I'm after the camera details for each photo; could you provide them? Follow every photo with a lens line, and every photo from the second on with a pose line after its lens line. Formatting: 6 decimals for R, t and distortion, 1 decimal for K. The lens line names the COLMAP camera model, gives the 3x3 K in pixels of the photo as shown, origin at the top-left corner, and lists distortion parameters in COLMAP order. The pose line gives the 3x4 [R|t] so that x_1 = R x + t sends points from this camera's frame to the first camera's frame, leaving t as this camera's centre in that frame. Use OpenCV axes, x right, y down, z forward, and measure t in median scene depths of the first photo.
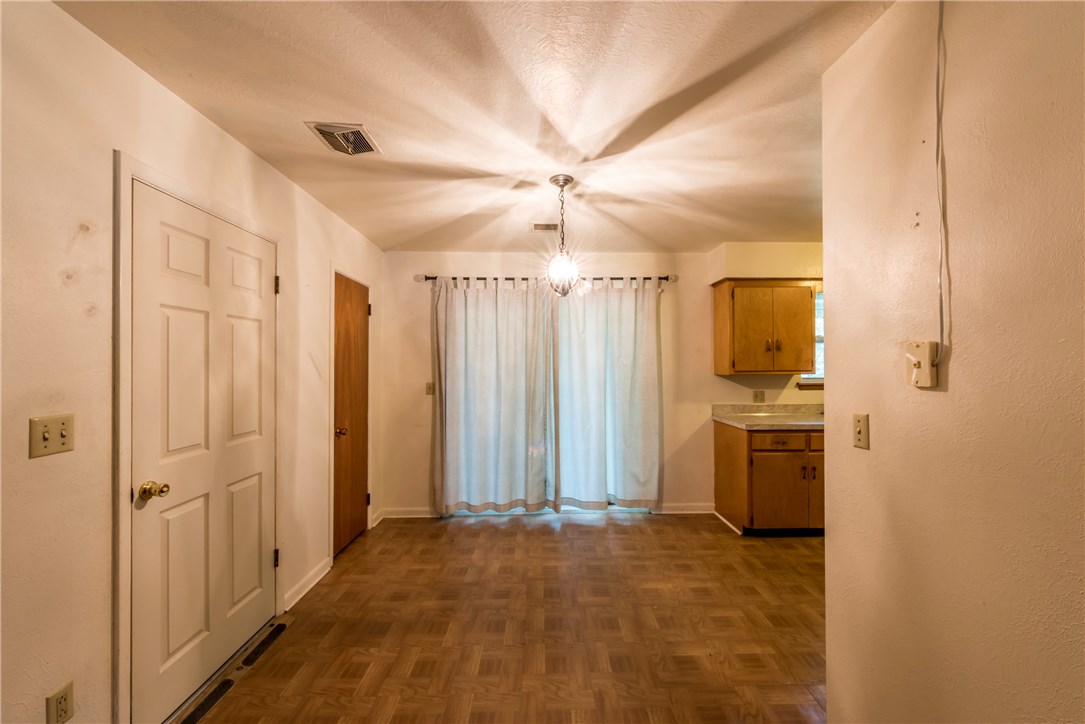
lens RADIAL K [[422.6, 0, 542.4], [0, 422.6, 361.8], [0, 0, 1]] dist [-0.000383, -0.000366]
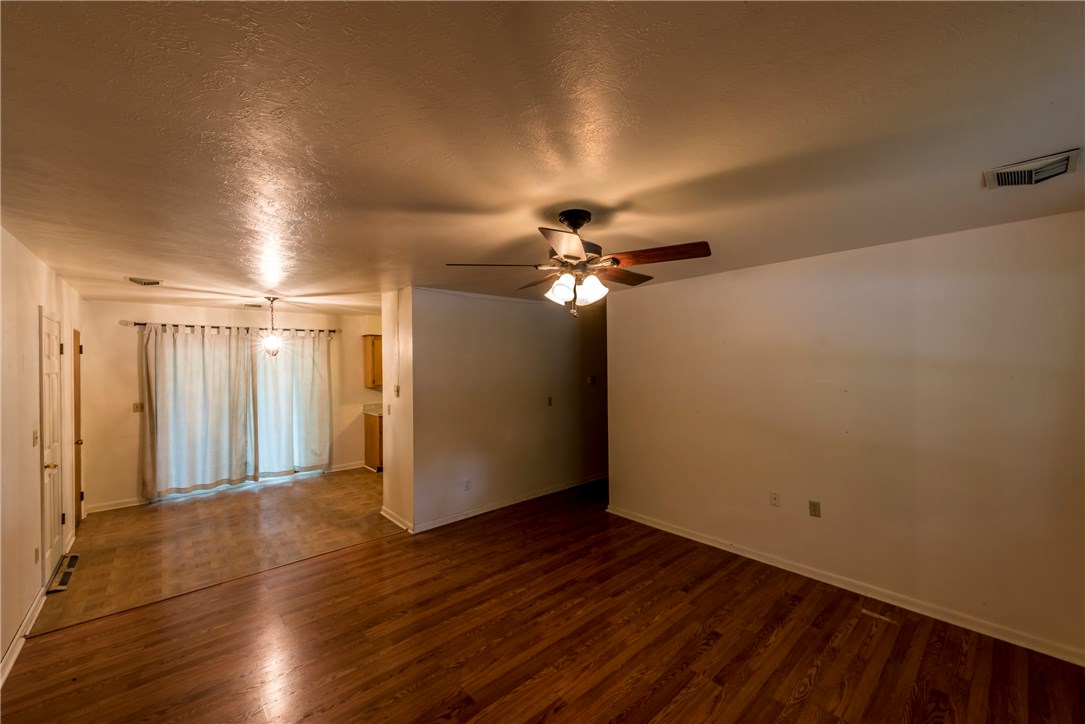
lens RADIAL K [[422.6, 0, 557.7], [0, 422.6, 362.9], [0, 0, 1]] dist [-0.000383, -0.000366]
pose [[0.737221, -0.004067, 0.675640, -0.190737], [0.001563, 0.999989, 0.004314, -0.079147], [-0.675650, -0.002124, 0.737219, -0.859314]]
